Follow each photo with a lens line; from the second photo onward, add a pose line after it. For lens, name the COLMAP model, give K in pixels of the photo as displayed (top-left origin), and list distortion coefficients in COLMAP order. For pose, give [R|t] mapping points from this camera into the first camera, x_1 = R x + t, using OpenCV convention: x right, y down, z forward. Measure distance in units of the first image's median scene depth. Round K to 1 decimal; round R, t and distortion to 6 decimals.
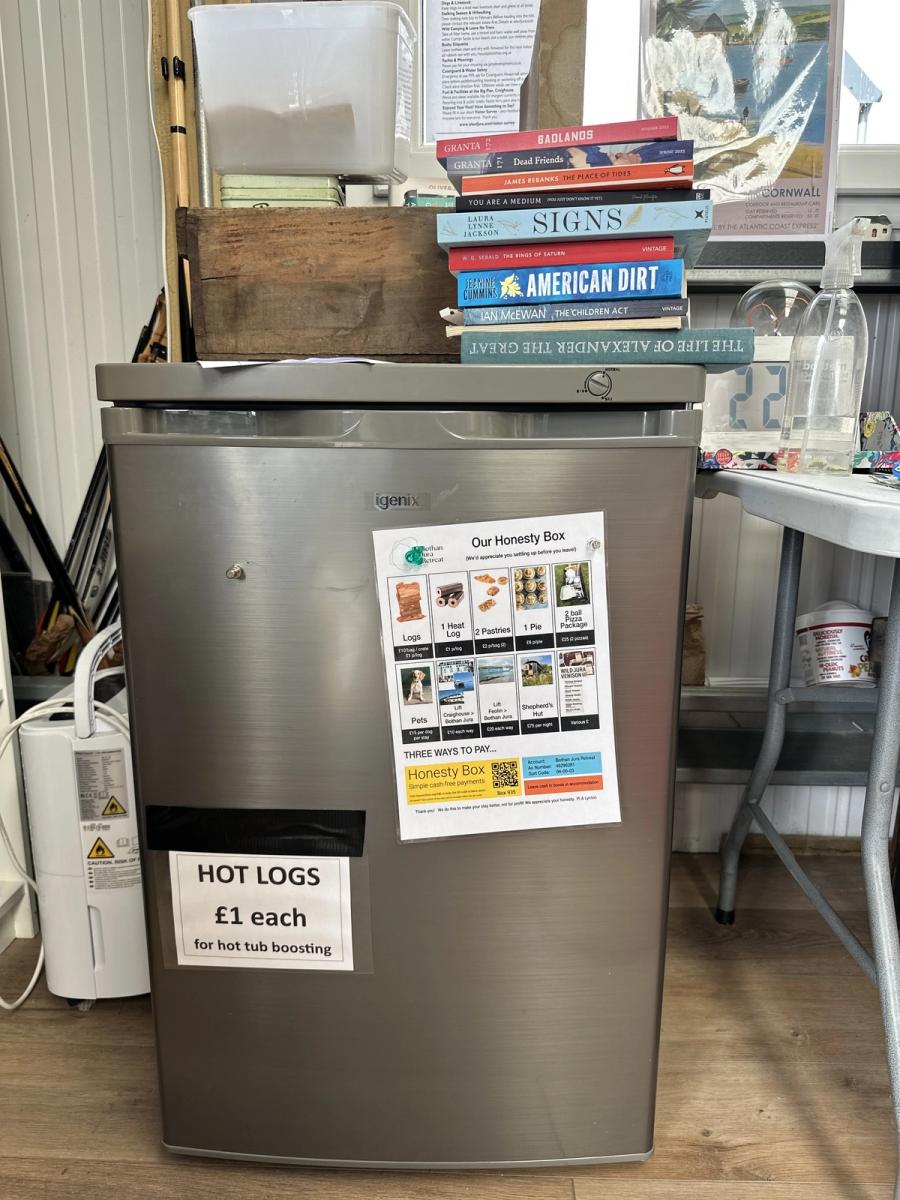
lens RADIAL K [[851.6, 0, 448.1], [0, 851.6, 600.8], [0, 0, 1]] dist [0.062175, -0.070856]
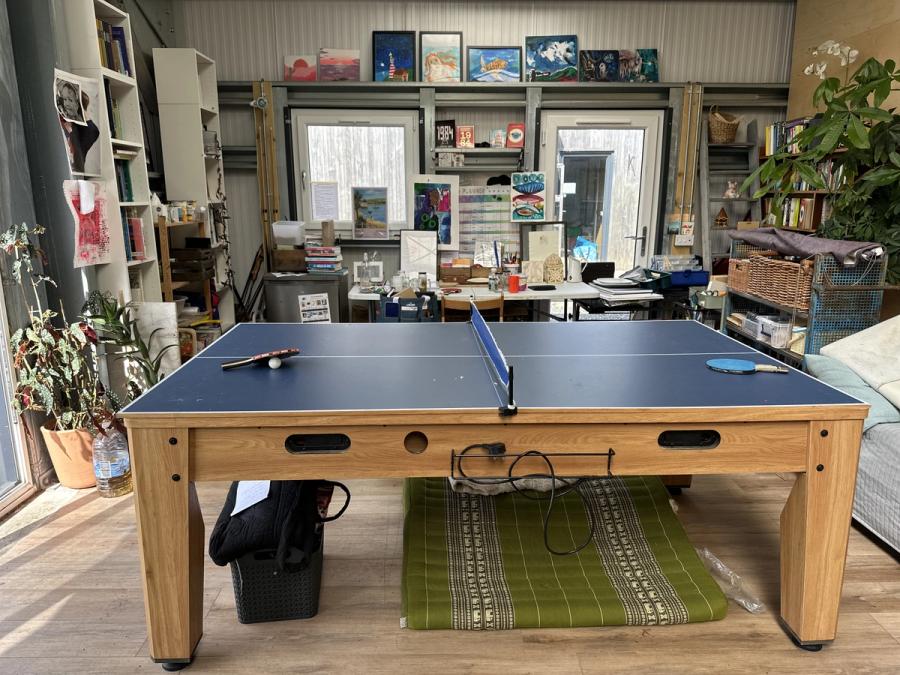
lens RADIAL K [[638.7, 0, 448.0], [0, 638.7, 335.5], [0, 0, 1]] dist [0.062175, -0.070856]
pose [[0.997853, -0.014351, 0.063909, 0.908201], [0.014280, 0.999897, 0.001556, 0.297111], [-0.063925, -0.000640, 0.997954, -5.012192]]
